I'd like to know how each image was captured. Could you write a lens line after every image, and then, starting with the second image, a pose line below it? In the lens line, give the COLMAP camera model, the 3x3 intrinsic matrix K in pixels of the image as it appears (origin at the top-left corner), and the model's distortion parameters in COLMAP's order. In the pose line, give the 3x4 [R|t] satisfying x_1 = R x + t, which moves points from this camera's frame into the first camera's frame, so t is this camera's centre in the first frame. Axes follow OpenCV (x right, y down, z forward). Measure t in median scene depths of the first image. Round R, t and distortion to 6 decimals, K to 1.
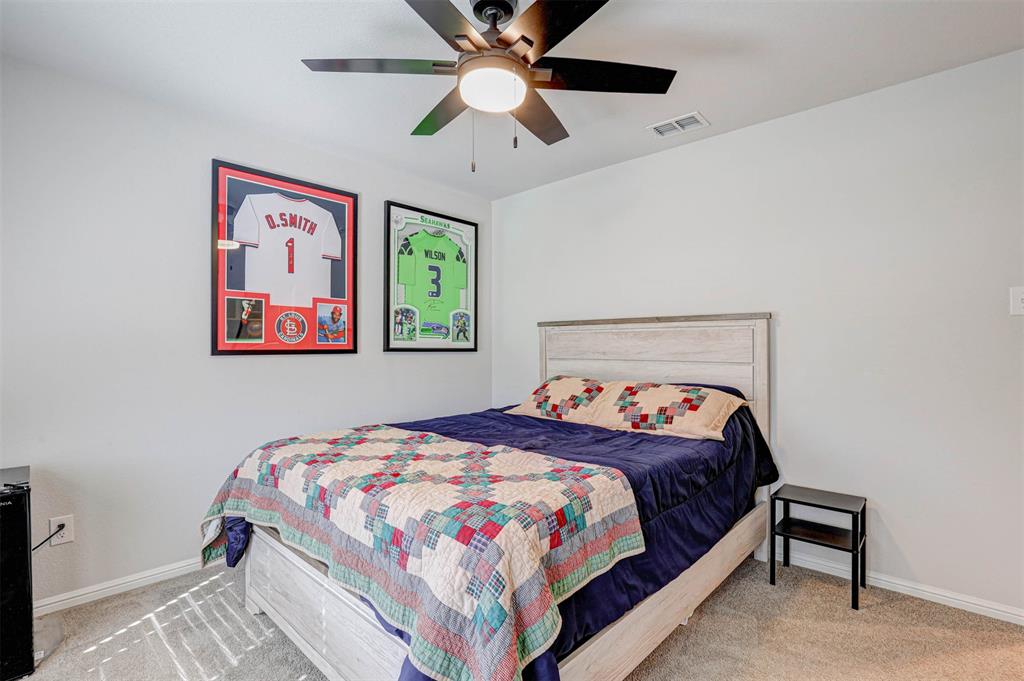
lens RADIAL K [[475.8, 0, 507.9], [0, 475.8, 357.8], [0, 0, 1]] dist [-0.023566, 0.000226]
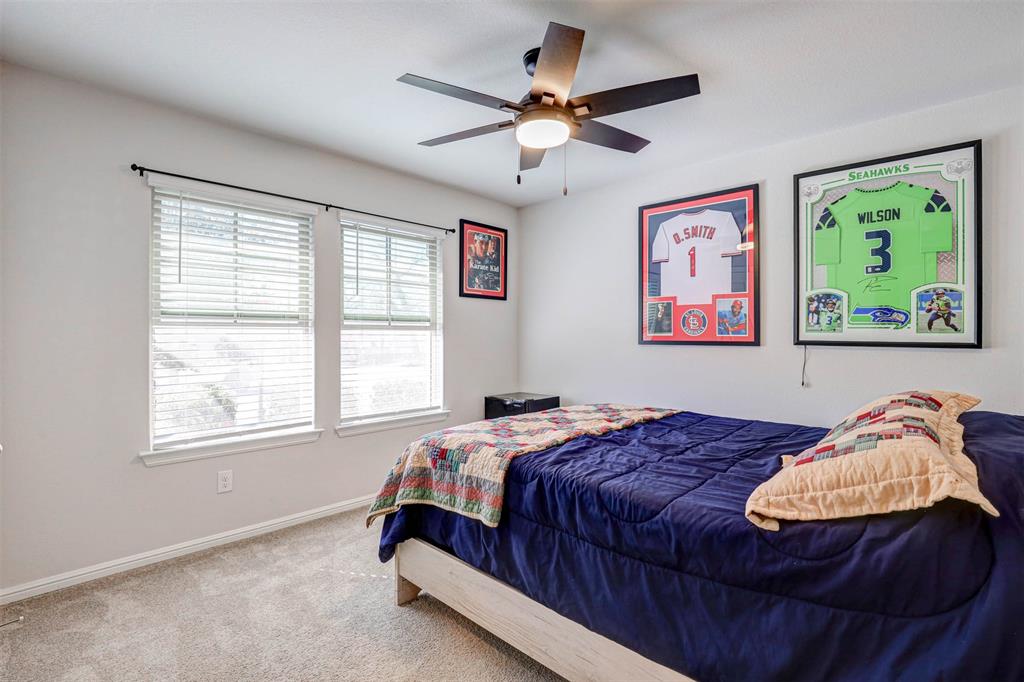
lens RADIAL K [[475.8, 0, 507.9], [0, 475.8, 358.3], [0, 0, 1]] dist [-0.023566, 0.000226]
pose [[-0.000497, 0.042834, -0.999082, 0.669993], [-0.028973, 0.998662, 0.042831, -0.010783], [0.999580, 0.028968, 0.000745, 0.492053]]
